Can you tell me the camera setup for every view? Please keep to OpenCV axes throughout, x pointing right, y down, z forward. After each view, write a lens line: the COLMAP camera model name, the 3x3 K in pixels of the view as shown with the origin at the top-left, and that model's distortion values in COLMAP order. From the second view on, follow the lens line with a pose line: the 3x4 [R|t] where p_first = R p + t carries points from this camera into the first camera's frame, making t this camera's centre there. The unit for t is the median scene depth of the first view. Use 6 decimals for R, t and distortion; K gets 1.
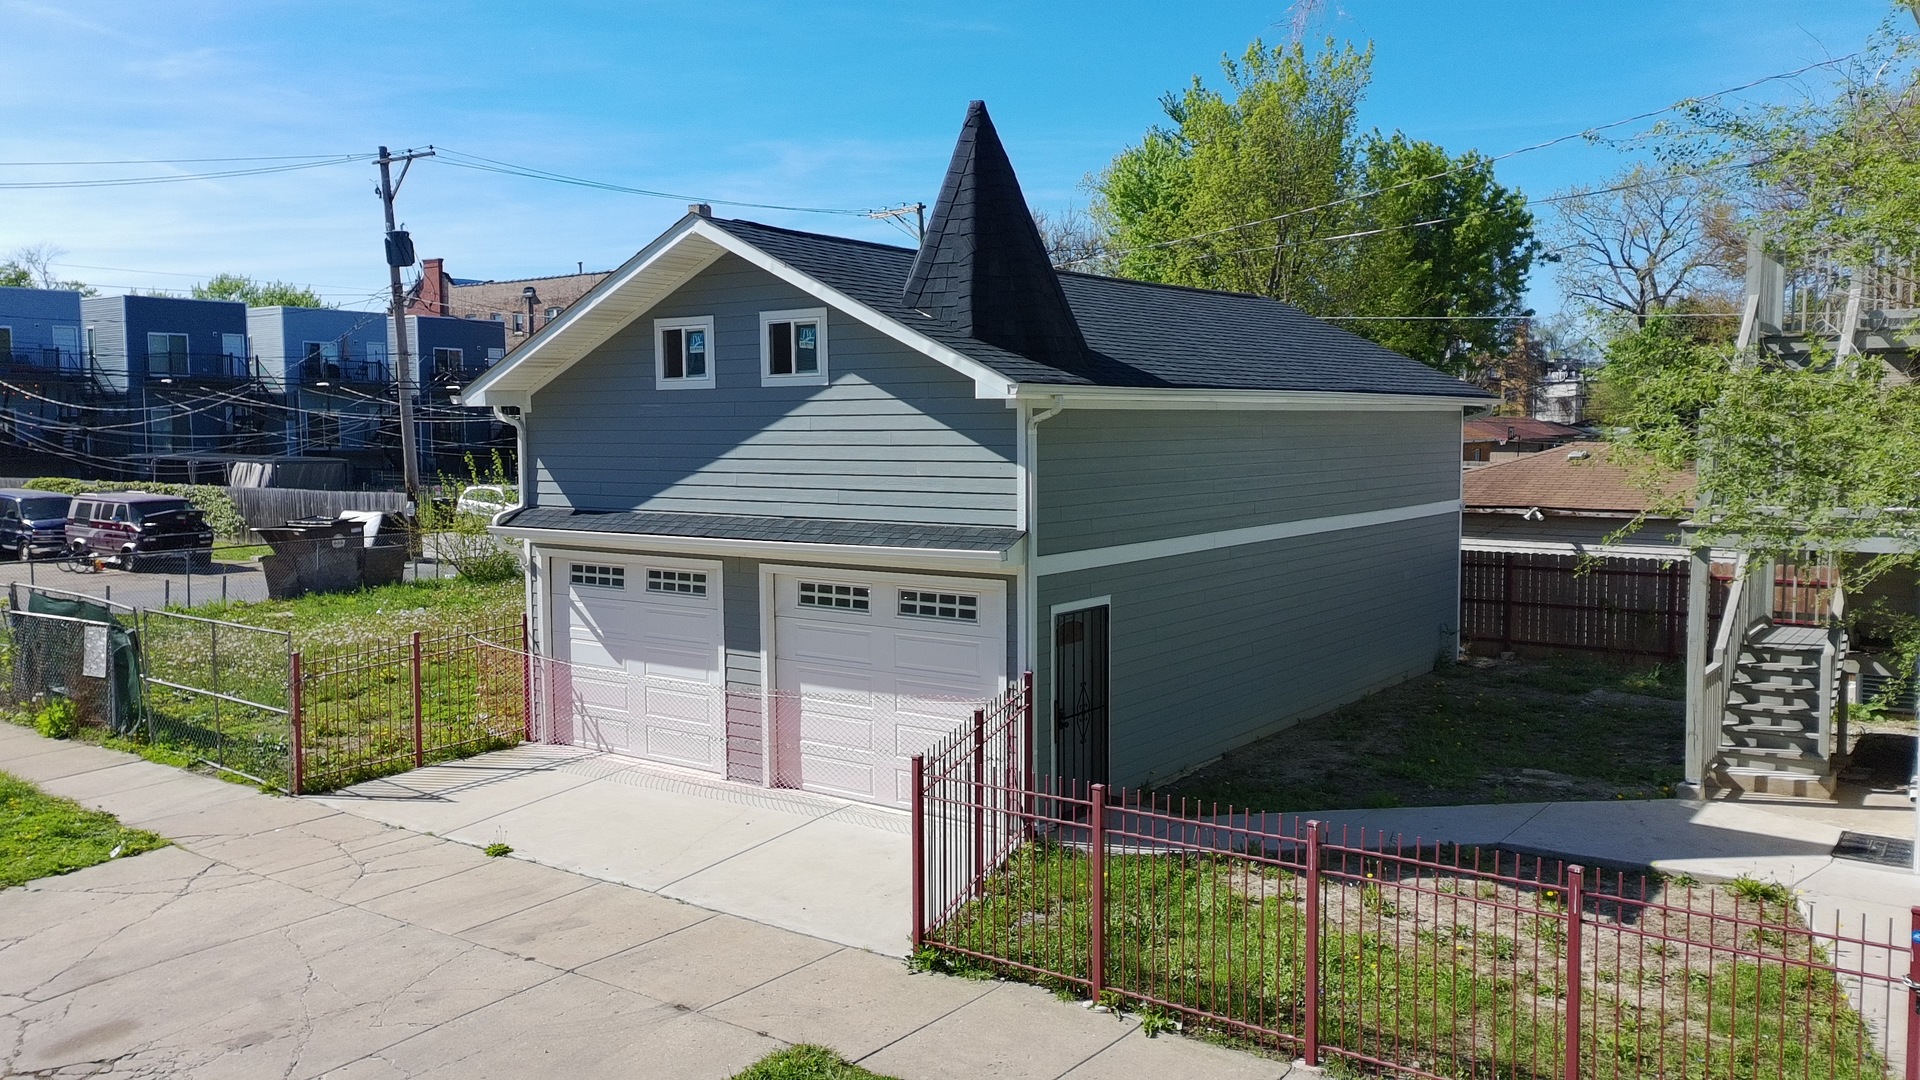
lens RADIAL K [[1482.2, 0, 952.0], [0, 1482.2, 540.3], [0, 0, 1]] dist [0.053645, -0.002385]
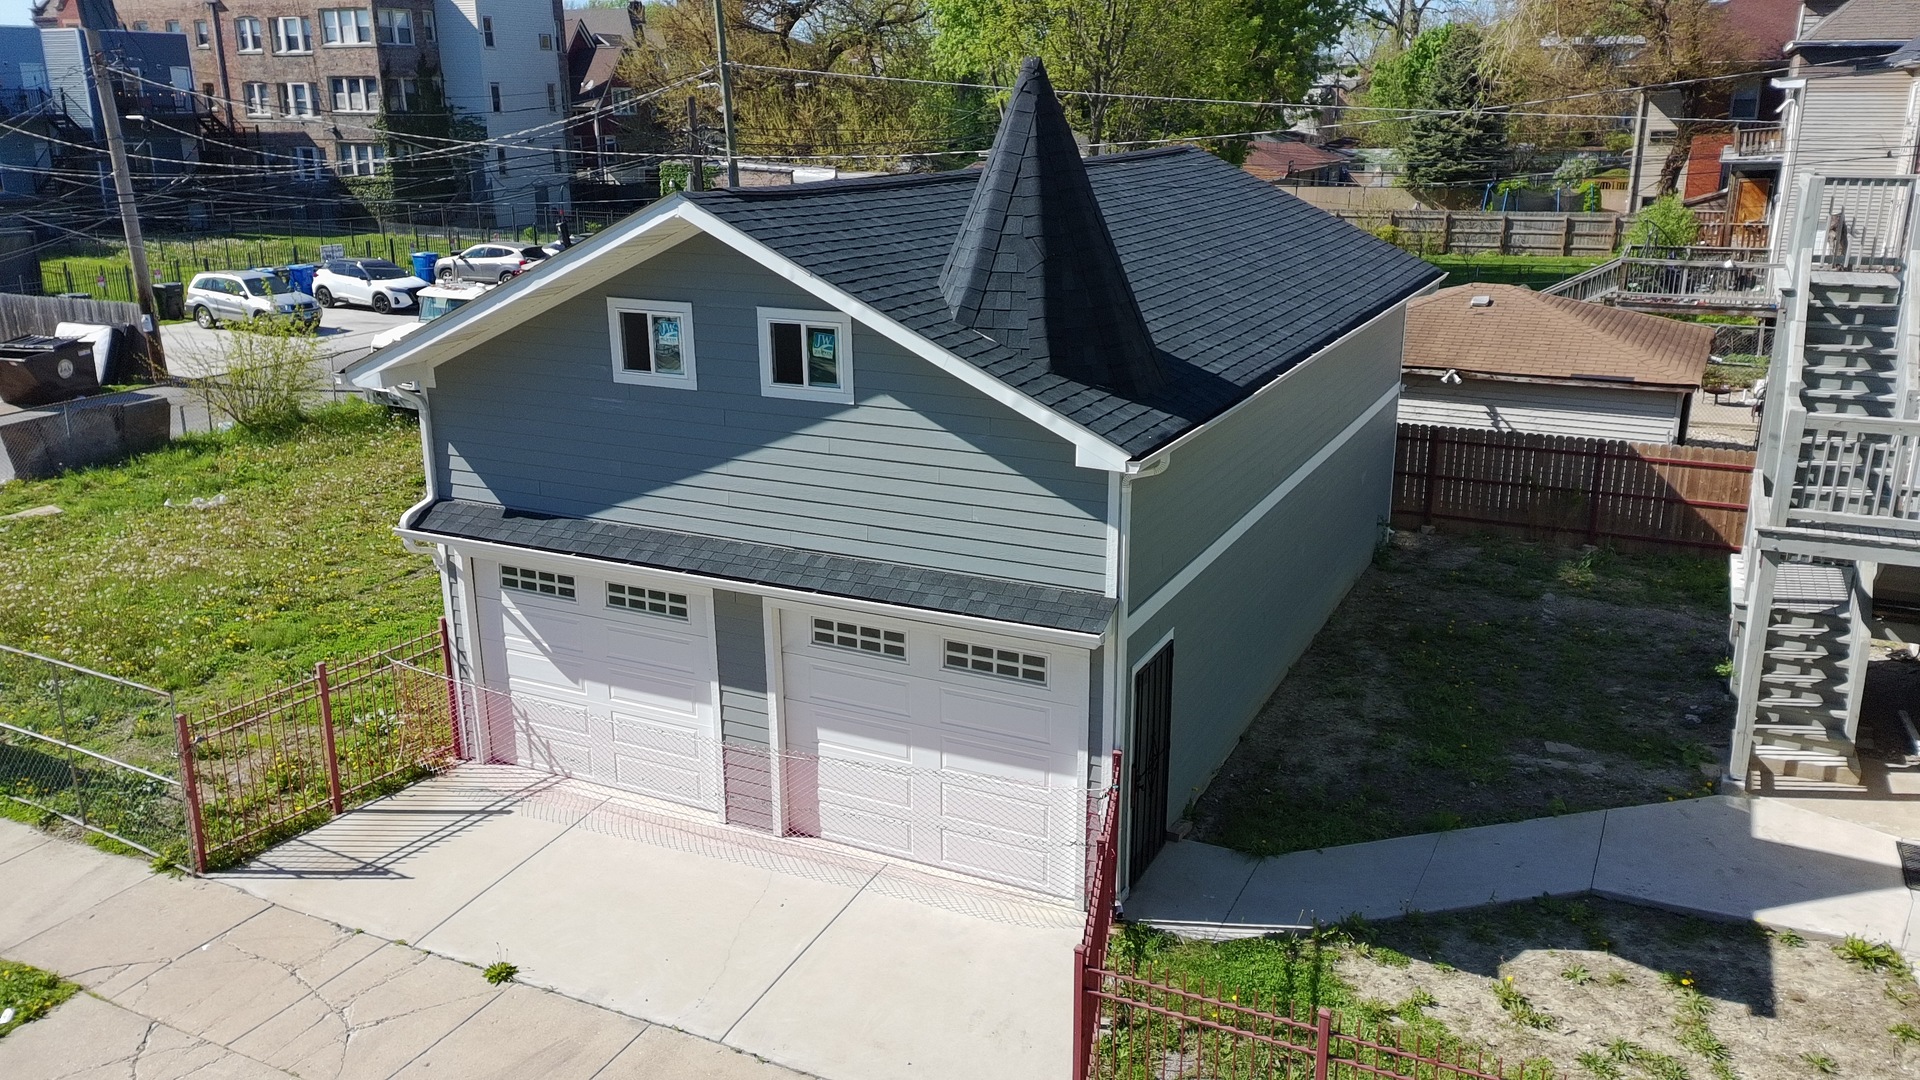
lens RADIAL K [[1479.0, 0, 950.8], [0, 1479.0, 539.2], [0, 0, 1]] dist [0.081915, -0.092334]
pose [[0.983878, -0.050546, 0.171551, -0.166325], [0.014341, 0.978438, 0.206041, -0.189892], [-0.178266, -0.200259, 0.963389, 0.157509]]
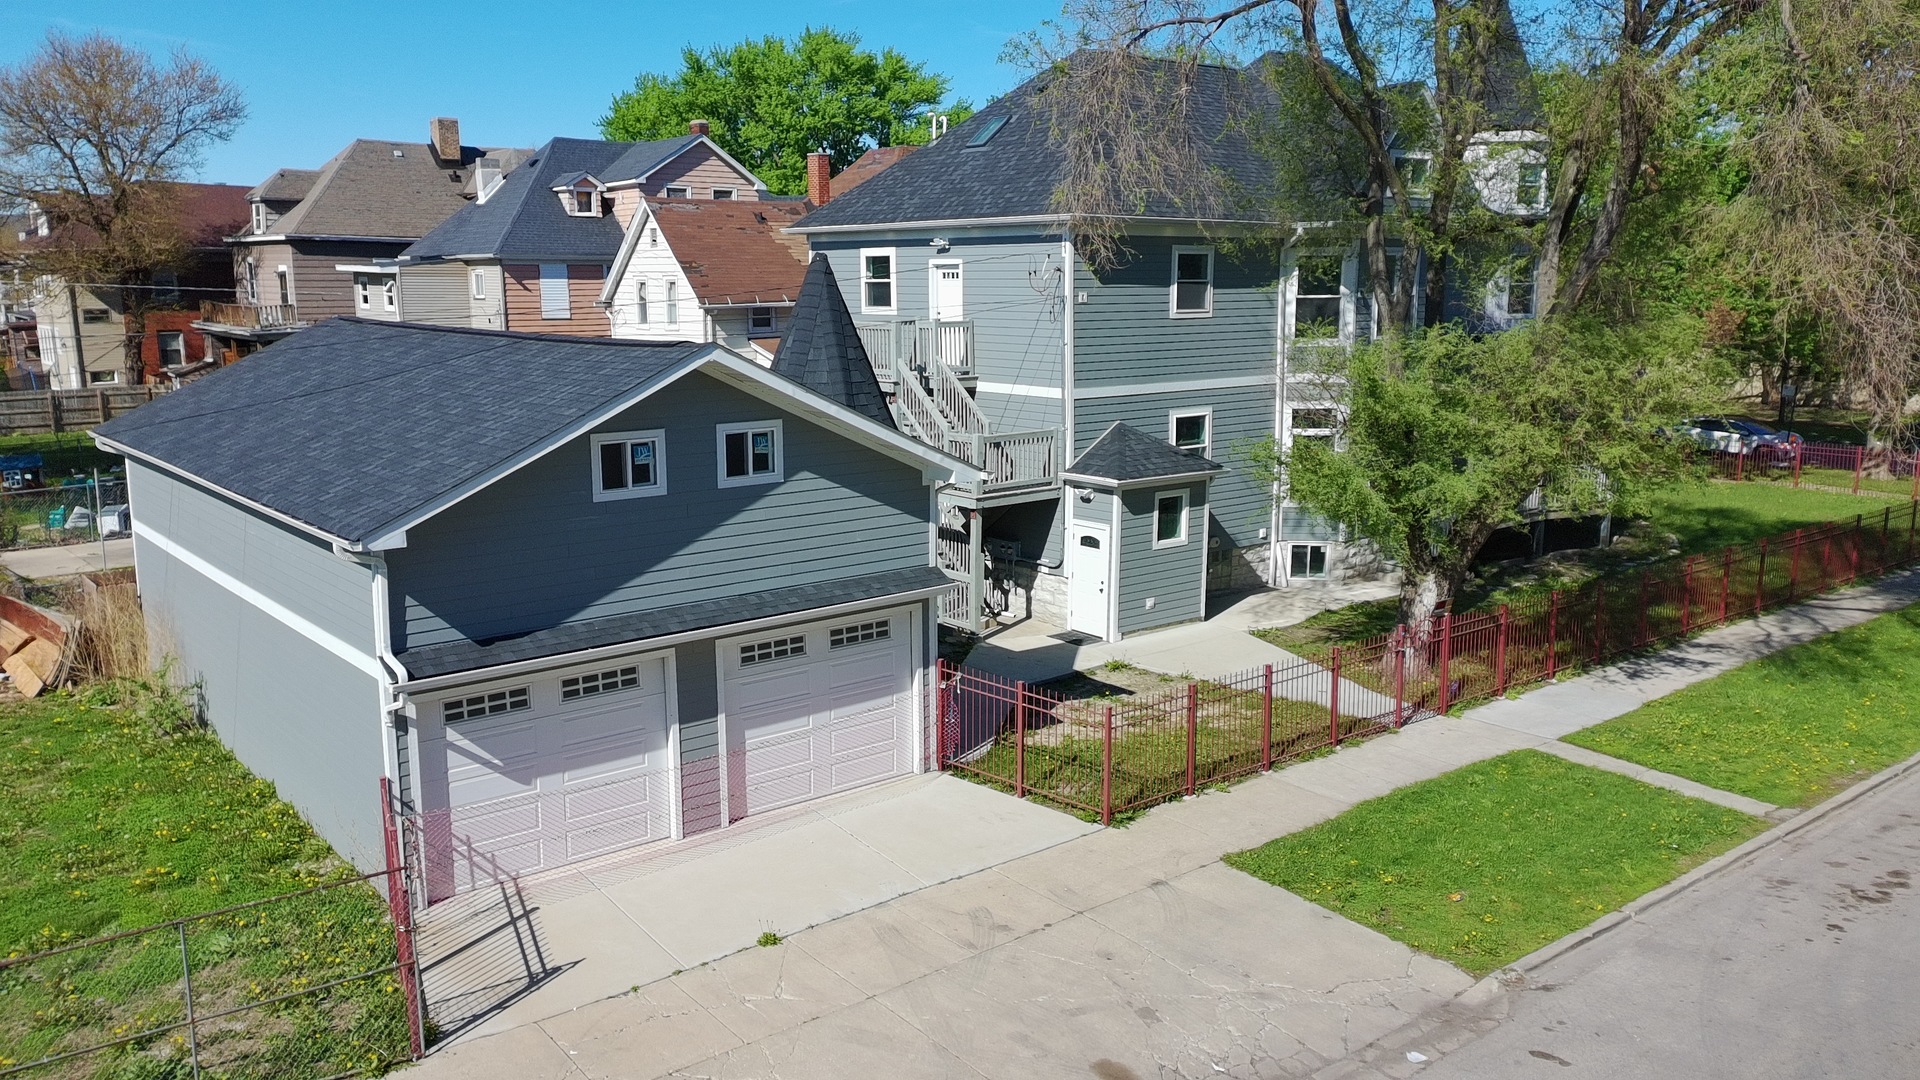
lens RADIAL K [[1479.0, 0, 950.8], [0, 1479.0, 539.2], [0, 0, 1]] dist [0.081915, -0.092334]
pose [[0.239711, -0.167885, 0.956218, -1.156747], [0.080067, 0.984998, 0.152866, -0.219827], [-0.967537, 0.039918, 0.249557, 0.527830]]
